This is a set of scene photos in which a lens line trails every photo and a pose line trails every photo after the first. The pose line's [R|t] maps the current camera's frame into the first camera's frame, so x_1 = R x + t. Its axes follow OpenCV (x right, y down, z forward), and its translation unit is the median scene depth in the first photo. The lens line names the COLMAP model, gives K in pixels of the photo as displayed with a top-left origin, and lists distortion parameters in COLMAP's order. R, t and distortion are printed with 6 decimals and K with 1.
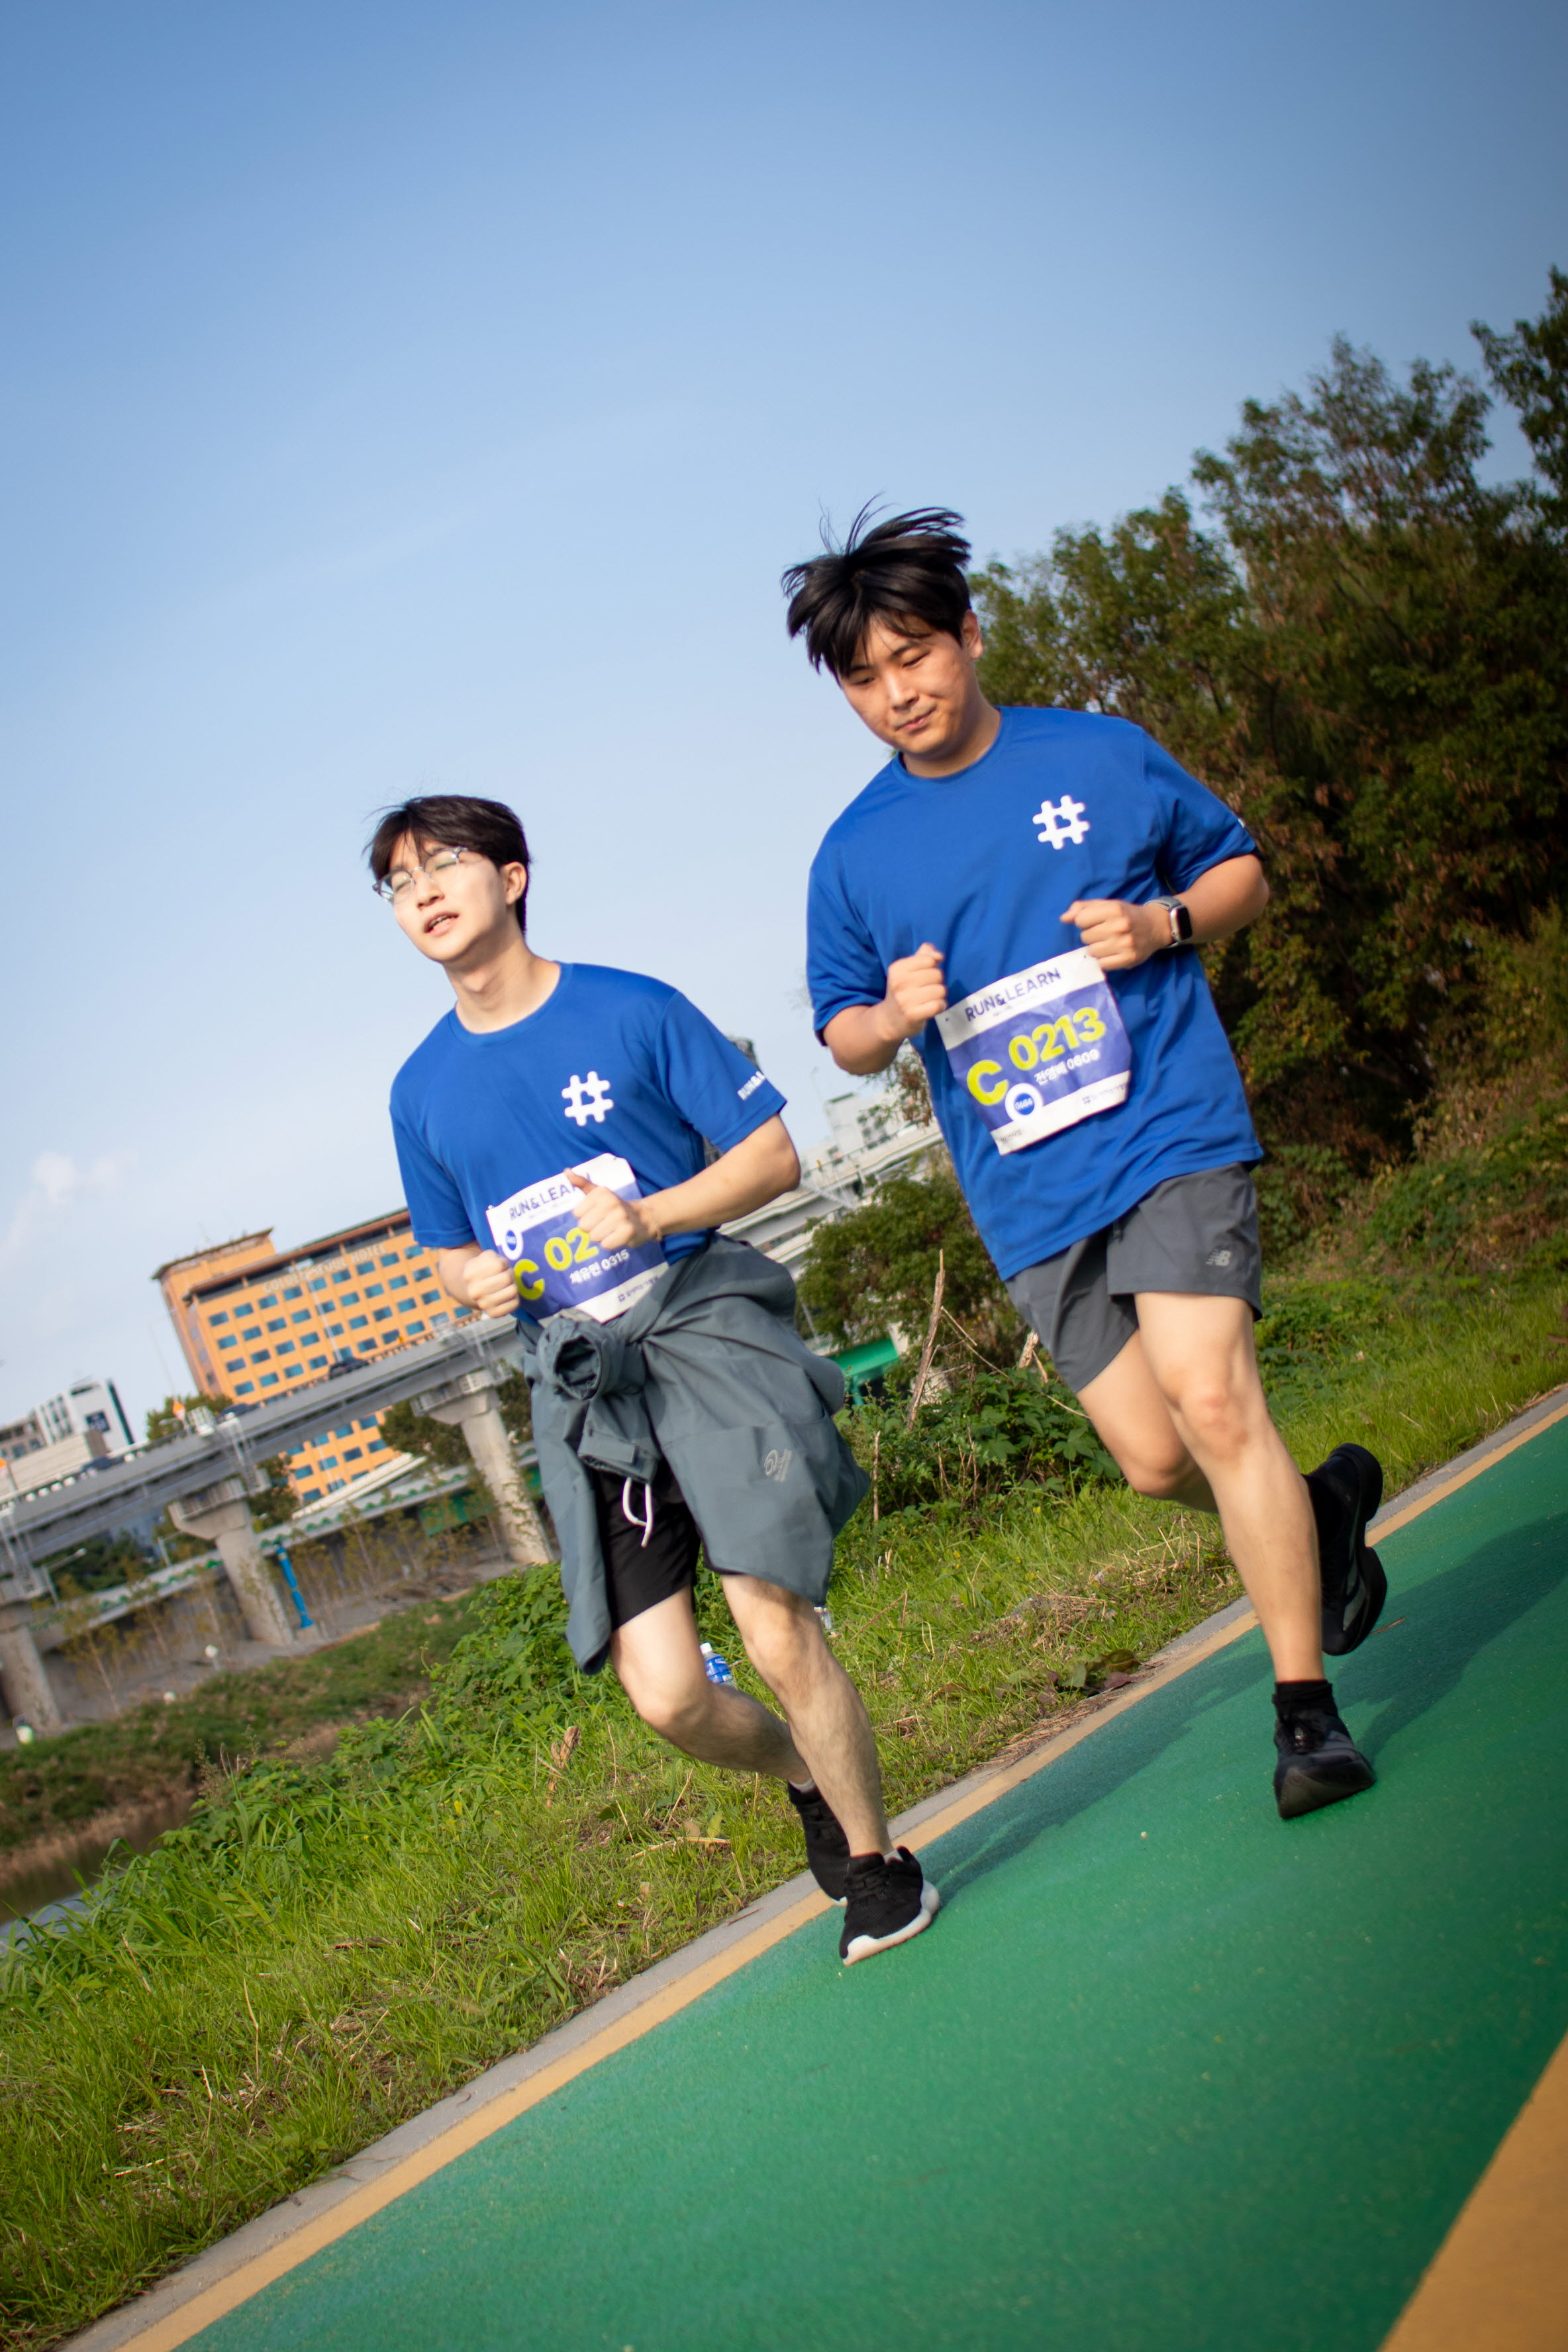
lens RADIAL K [[3678.8, 0, 575.0], [0, 3678.8, 889.7], [0, 0, 1]] dist [-0.165930, 0.183430]
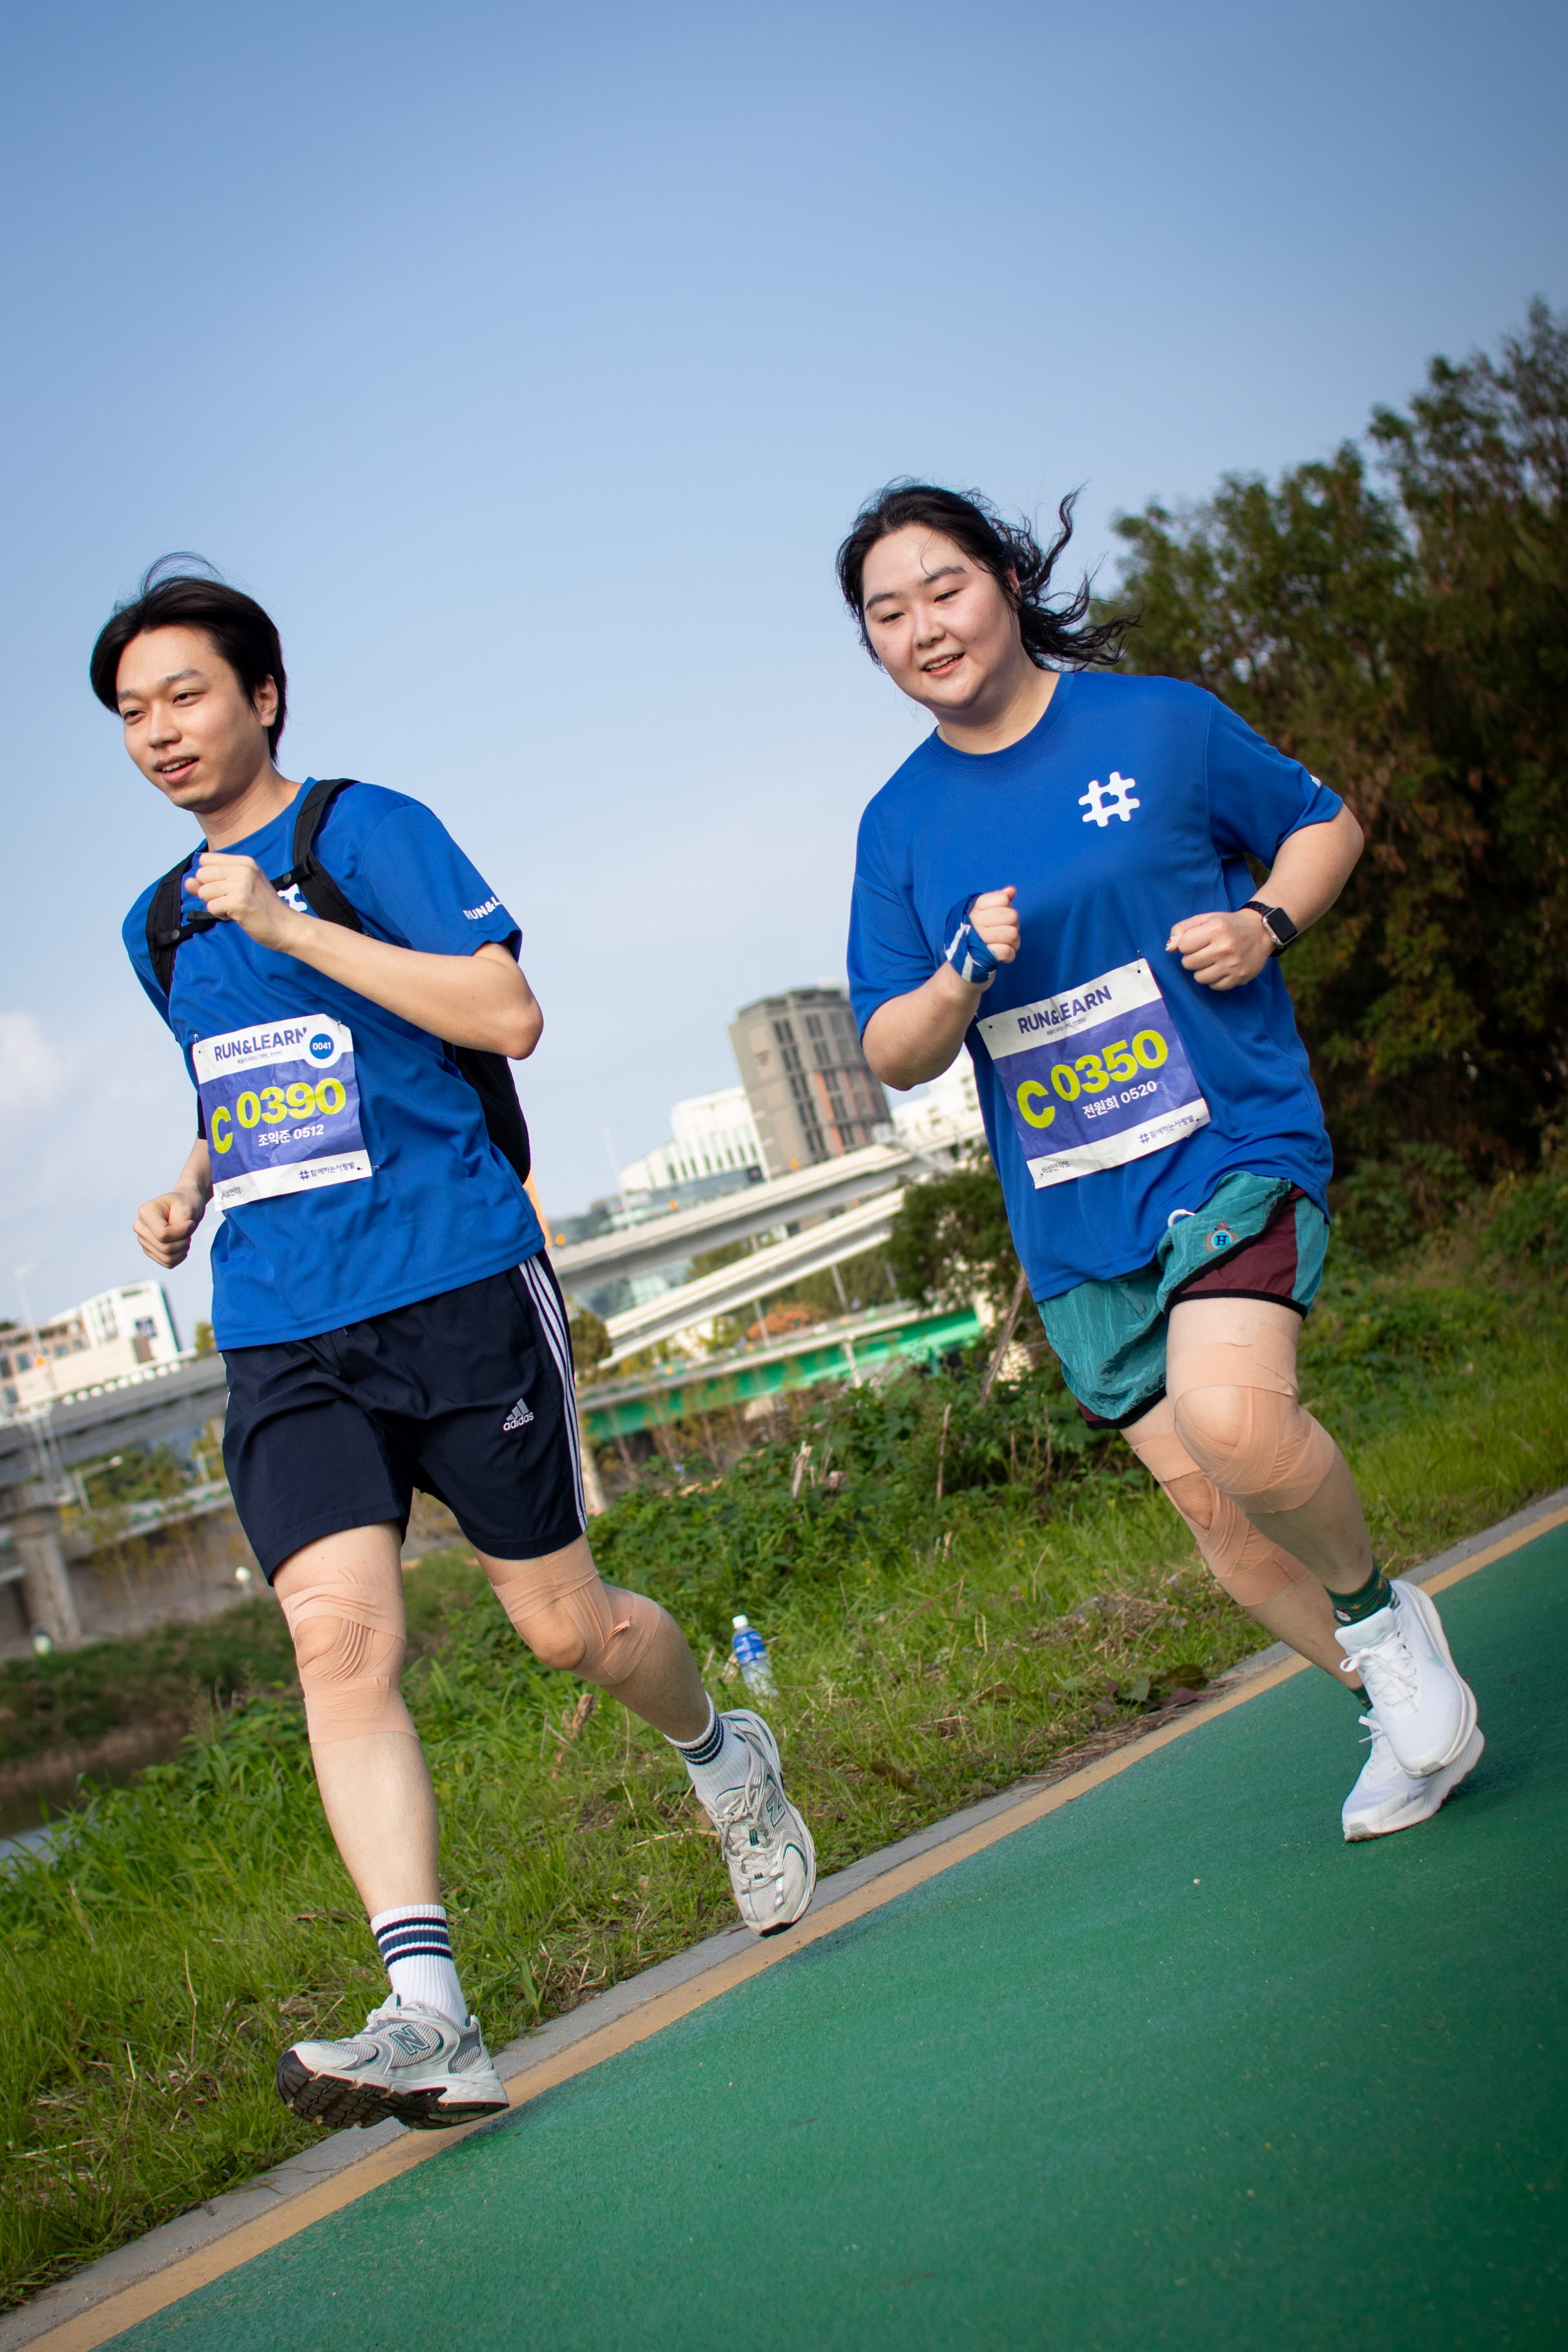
lens RADIAL K [[3270.0, 0, 749.4], [0, 3270.0, 1019.5], [0, 0, 1]] dist [-0.139598, 0.116322]
pose [[0.996481, 0.083803, 0.001648, 0.022357], [-0.083811, 0.995924, 0.033324, 0.026743], [0.001151, -0.033345, 0.999443, 0.171177]]
